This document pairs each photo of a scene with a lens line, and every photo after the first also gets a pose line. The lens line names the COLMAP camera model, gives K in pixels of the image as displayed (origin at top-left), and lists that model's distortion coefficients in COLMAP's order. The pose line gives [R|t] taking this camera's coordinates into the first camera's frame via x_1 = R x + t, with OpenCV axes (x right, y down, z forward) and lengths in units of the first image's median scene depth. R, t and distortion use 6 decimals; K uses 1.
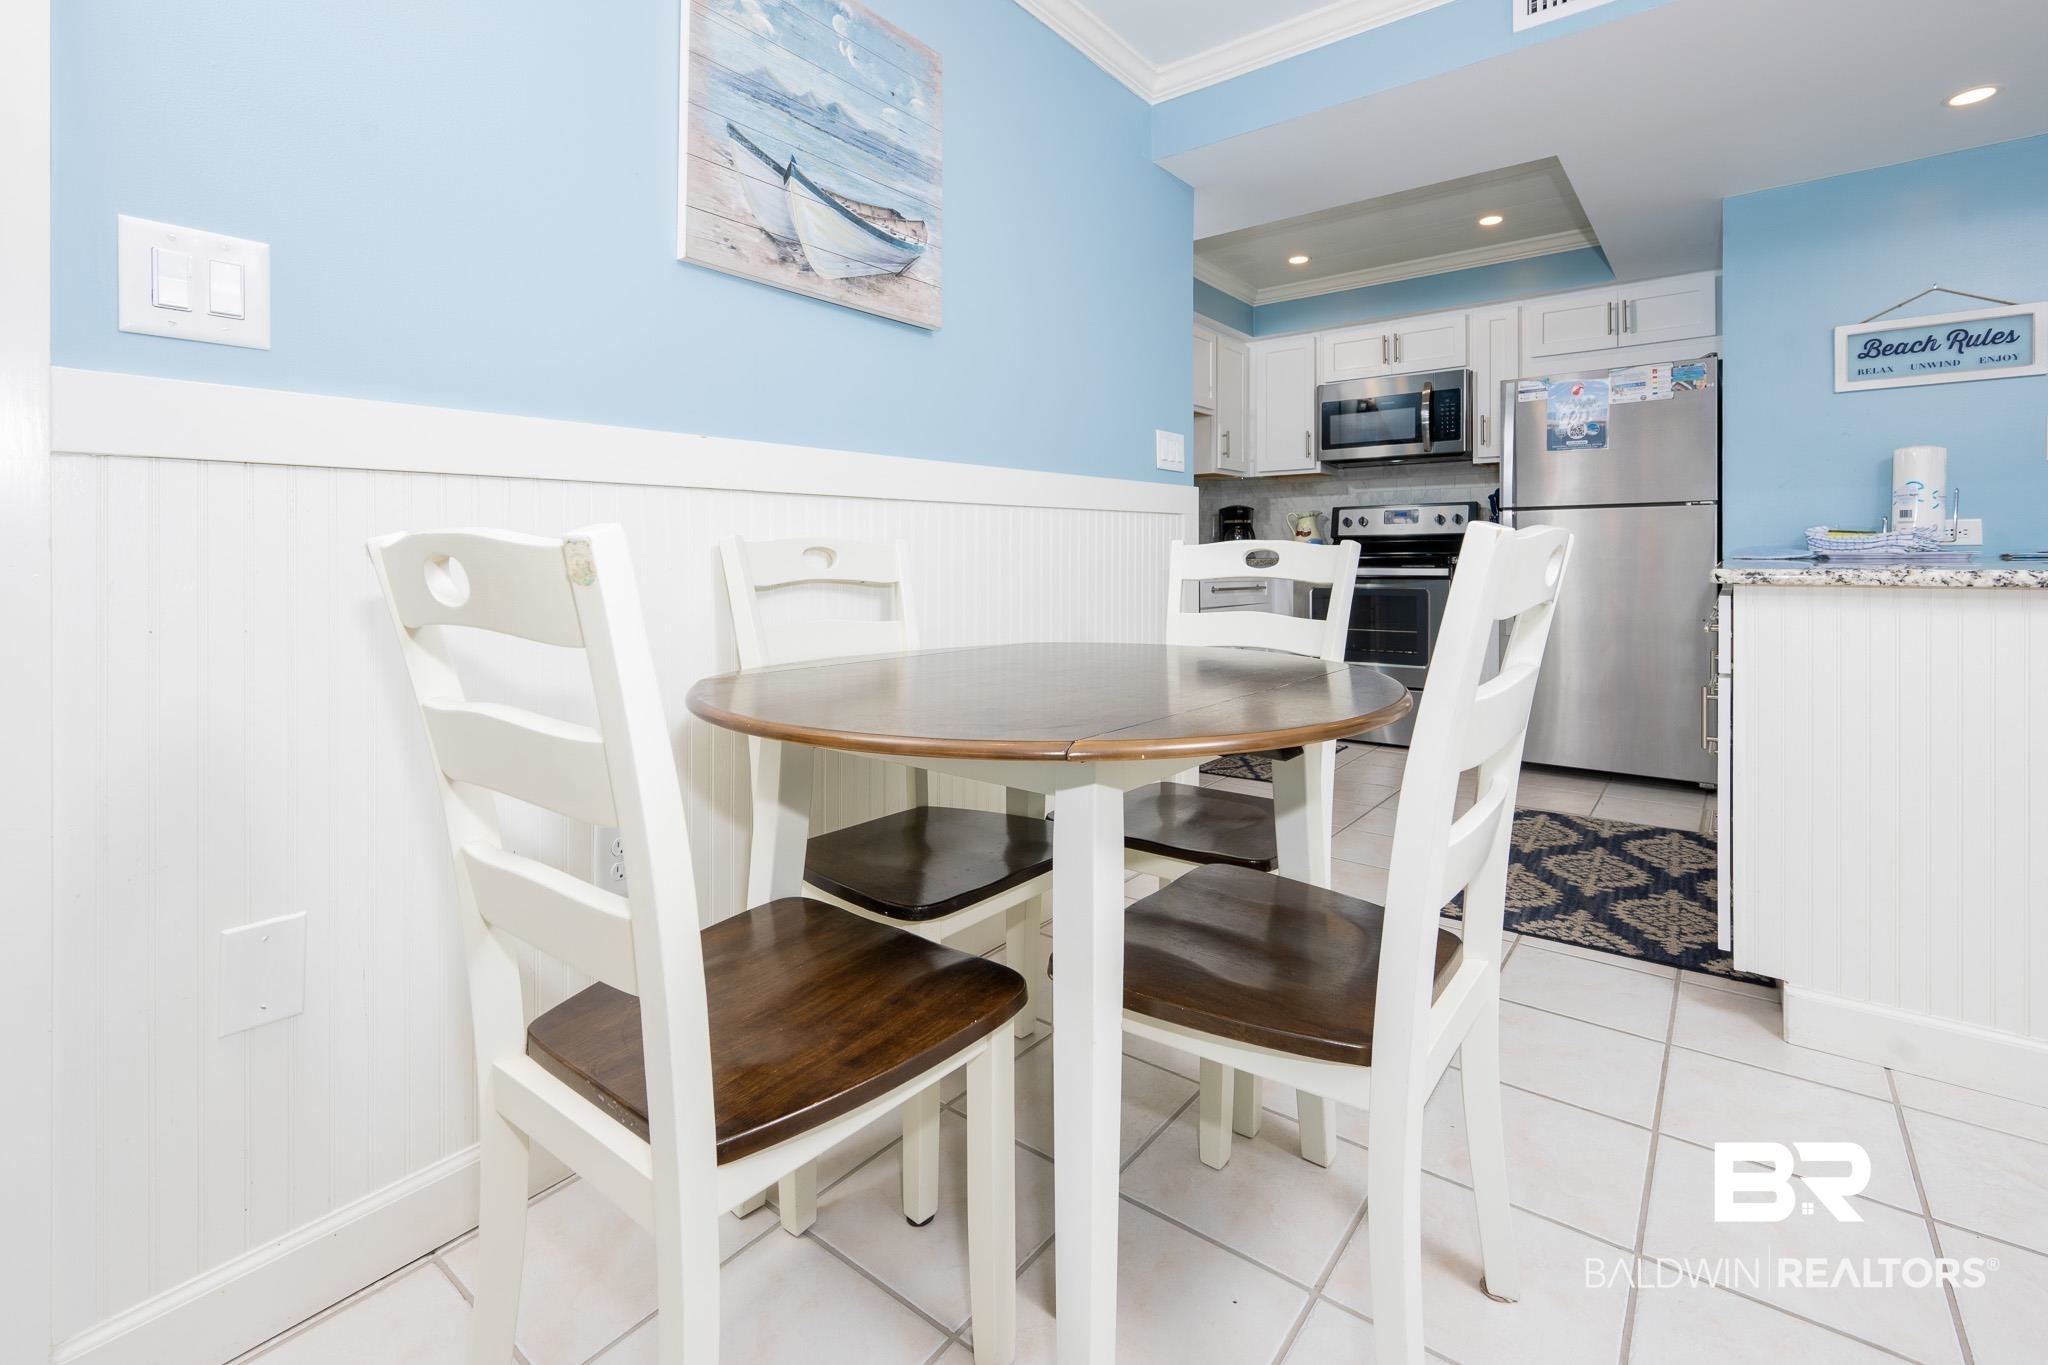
lens RADIAL K [[894.9, 0, 1029.0], [0, 894.9, 542.3], [0, 0, 1]] dist [0.000676, 0.000167]
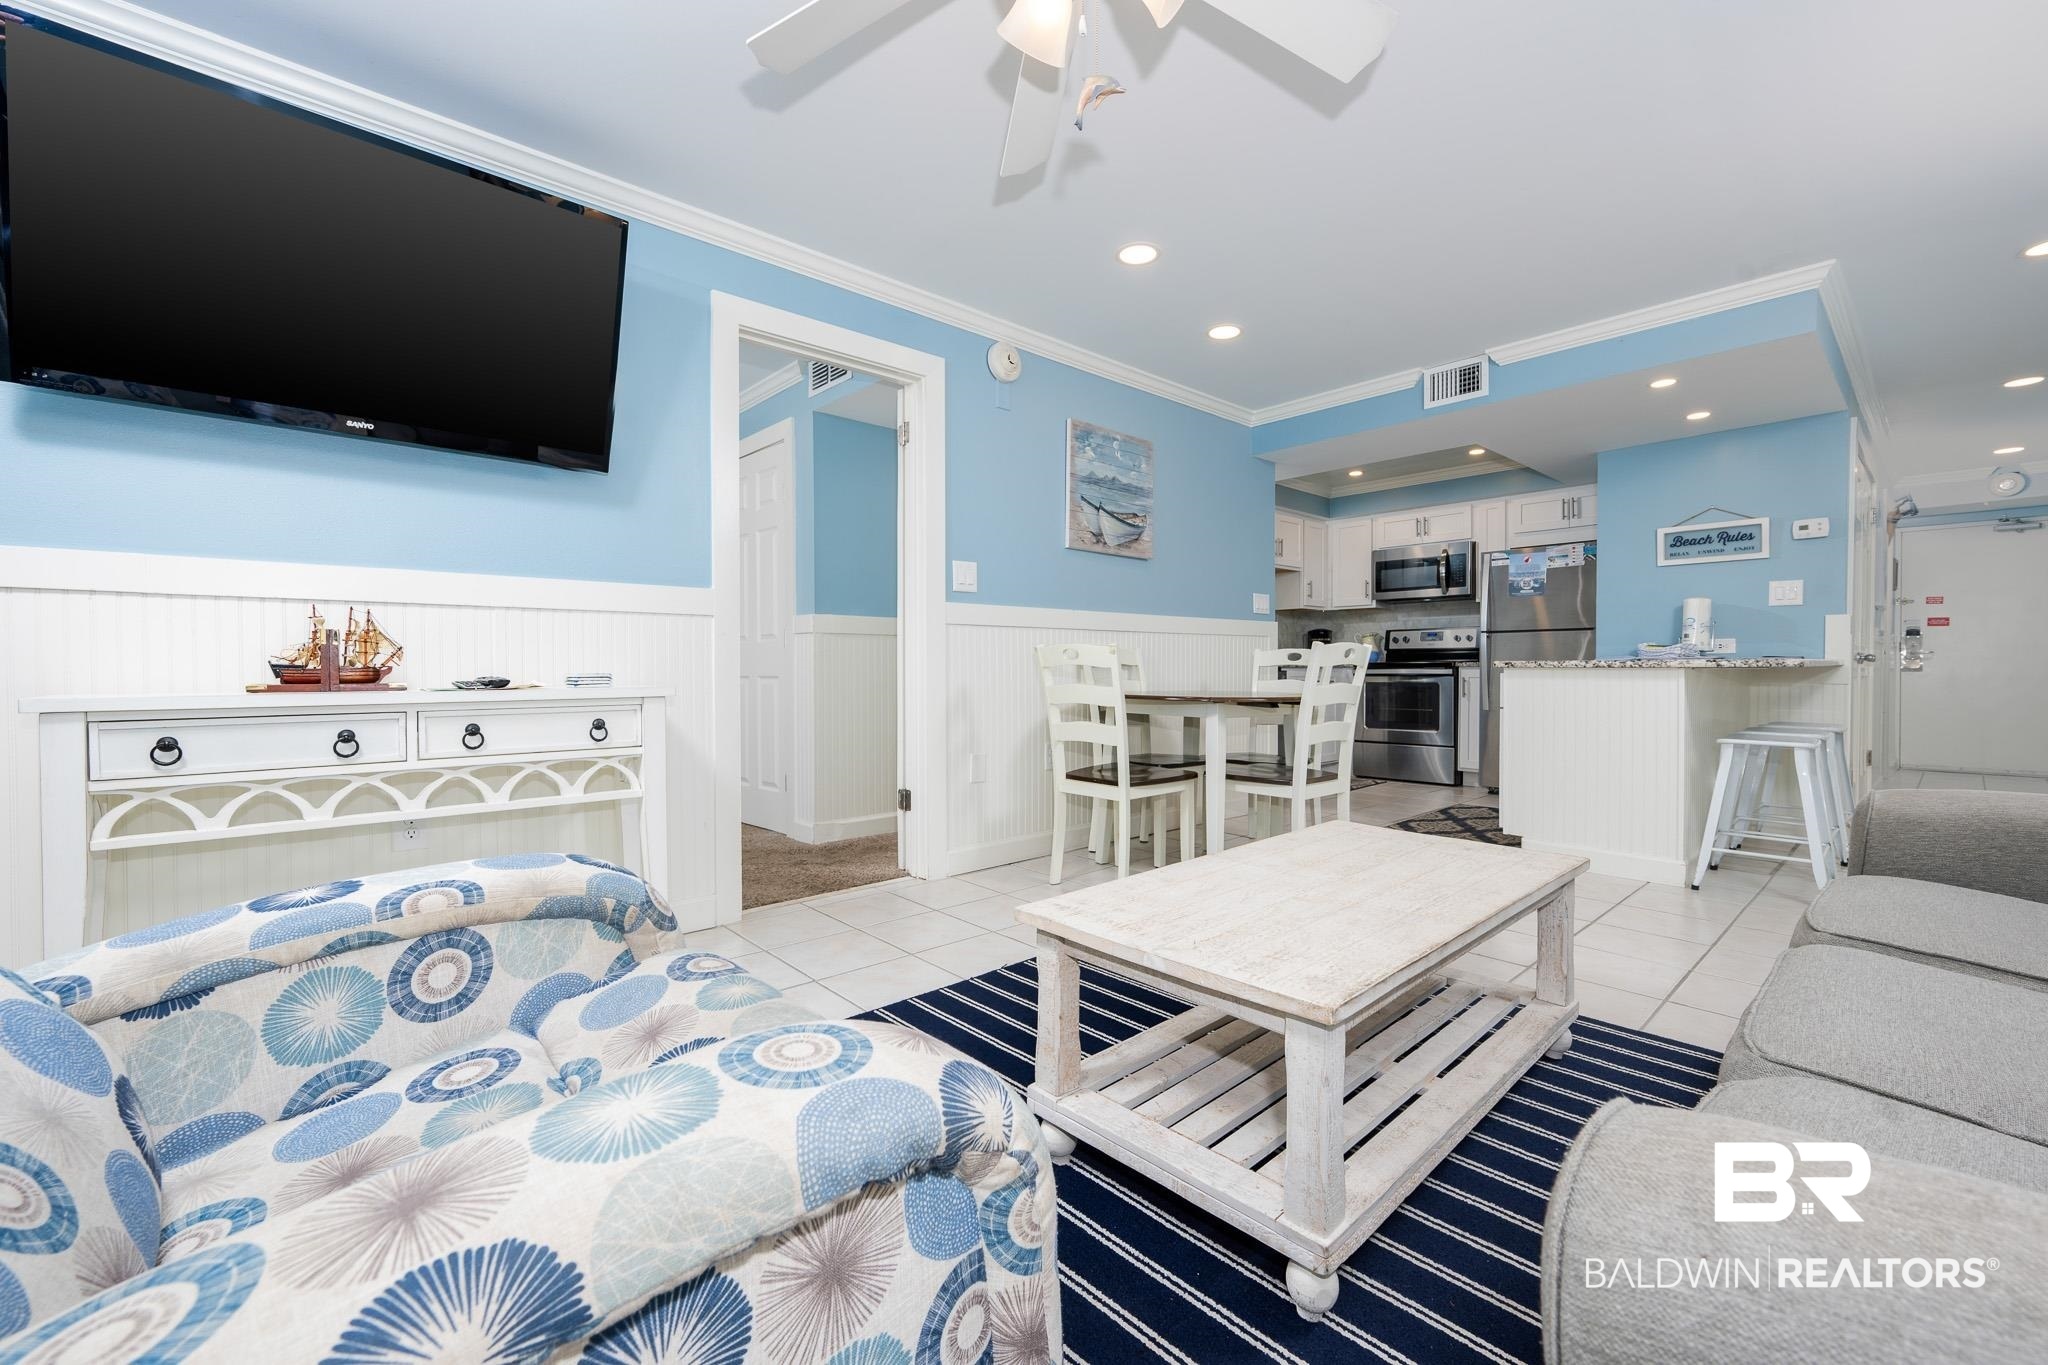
lens RADIAL K [[823.8, 0, 1024.7], [0, 823.8, 648.9], [0, 0, 1]] dist [-0.000201, -0.000020]
pose [[0.985792, 0.002458, -0.167950, -0.044690], [-0.004089, 0.999948, -0.009368, 0.013825], [0.167918, 0.009921, 0.985751, -0.820405]]
